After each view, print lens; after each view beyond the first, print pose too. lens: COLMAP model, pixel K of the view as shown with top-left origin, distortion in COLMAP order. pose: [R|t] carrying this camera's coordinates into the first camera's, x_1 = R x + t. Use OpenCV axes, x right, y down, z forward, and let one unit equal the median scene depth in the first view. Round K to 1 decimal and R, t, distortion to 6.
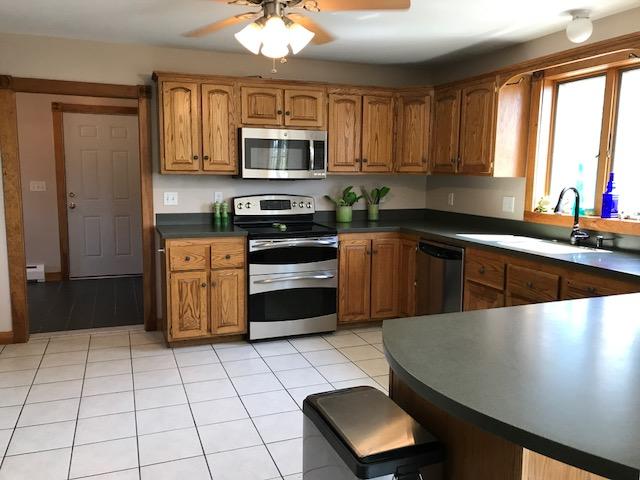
lens RADIAL K [[518.6, 0, 320.0], [0, 518.6, 240.0], [0, 0, 1]] dist [0.045716, -0.080779]
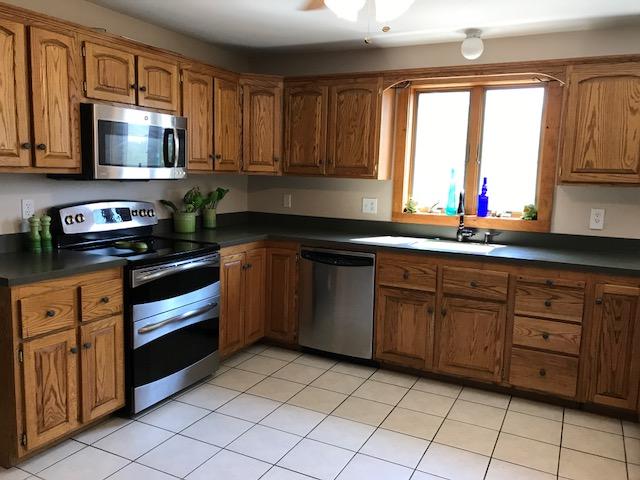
lens RADIAL K [[518.6, 0, 320.0], [0, 518.6, 240.0], [0, 0, 1]] dist [0.045716, -0.080779]
pose [[0.737566, -0.077598, 0.670802, -0.396343], [0.066768, 0.996888, 0.041906, -0.050603], [-0.671966, 0.013879, 0.740452, 0.313141]]
